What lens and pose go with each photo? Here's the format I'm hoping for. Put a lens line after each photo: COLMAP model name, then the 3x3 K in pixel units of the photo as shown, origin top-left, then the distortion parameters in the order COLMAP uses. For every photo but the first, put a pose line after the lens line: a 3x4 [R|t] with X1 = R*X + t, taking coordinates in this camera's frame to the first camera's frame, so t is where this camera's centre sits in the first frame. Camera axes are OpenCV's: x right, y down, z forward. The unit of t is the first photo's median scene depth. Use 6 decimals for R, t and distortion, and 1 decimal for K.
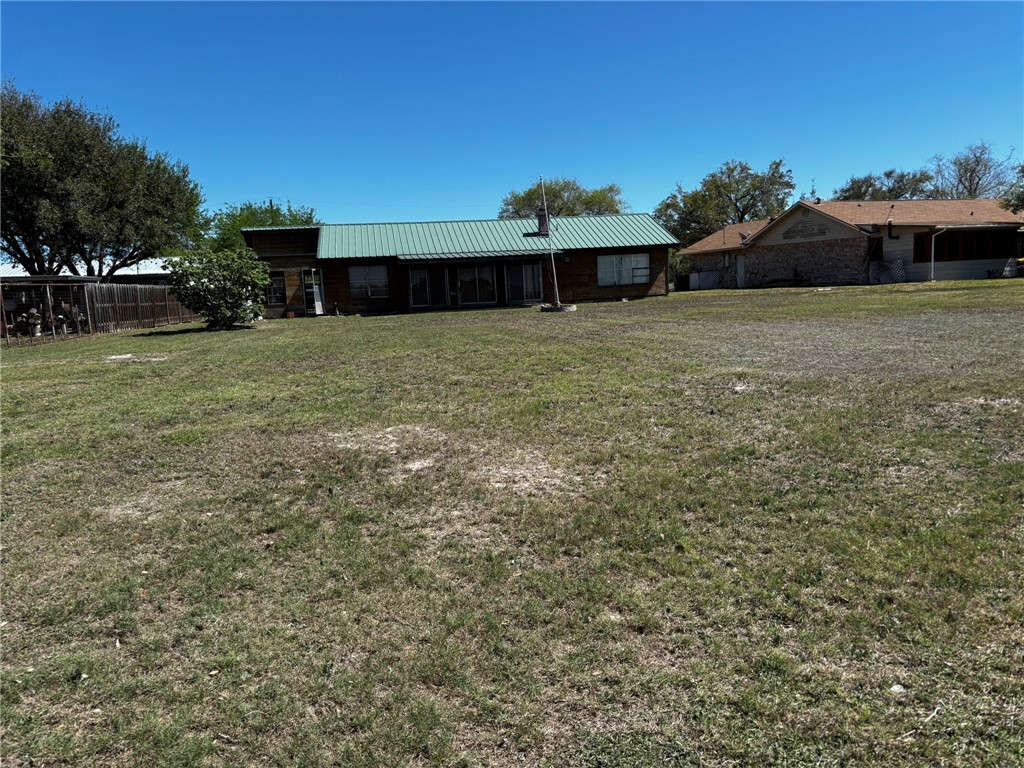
lens RADIAL K [[770.3, 0, 505.4], [0, 770.3, 403.6], [0, 0, 1]] dist [0.033461, -0.037474]
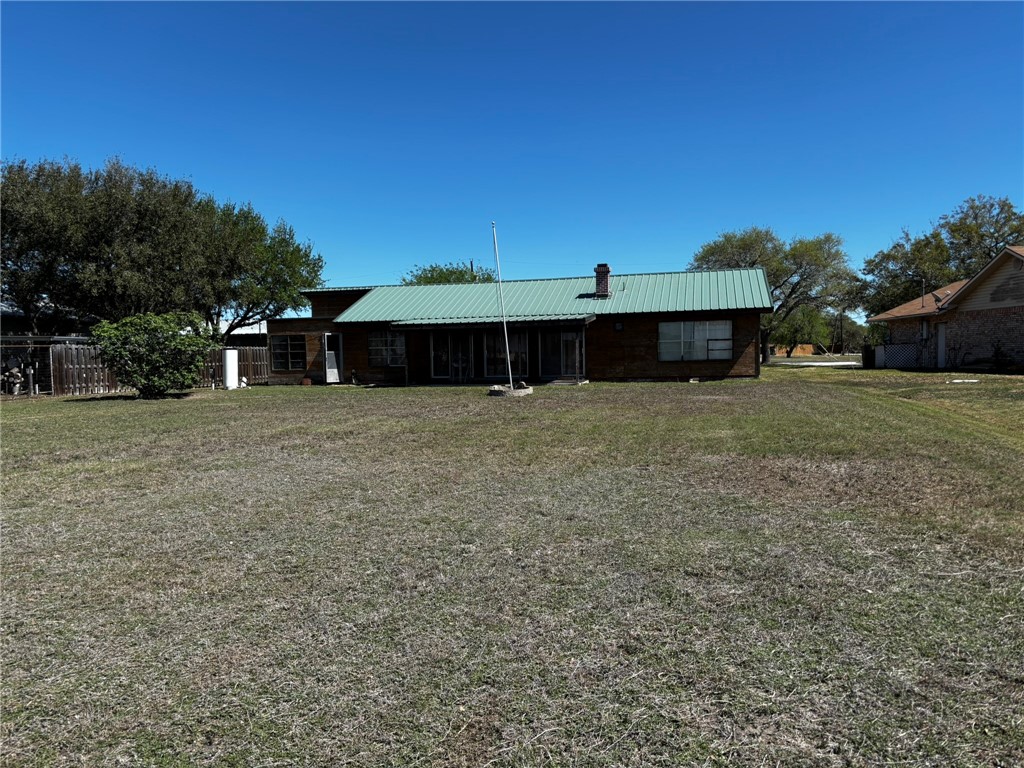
lens RADIAL K [[775.6, 0, 513.4], [0, 775.6, 387.3], [0, 0, 1]] dist [0.002369, 0.015009]
pose [[0.909525, 0.048244, -0.412840, 0.306426], [-0.086878, 0.993368, -0.075318, -0.055136], [0.406468, 0.104371, 0.907684, 0.238083]]
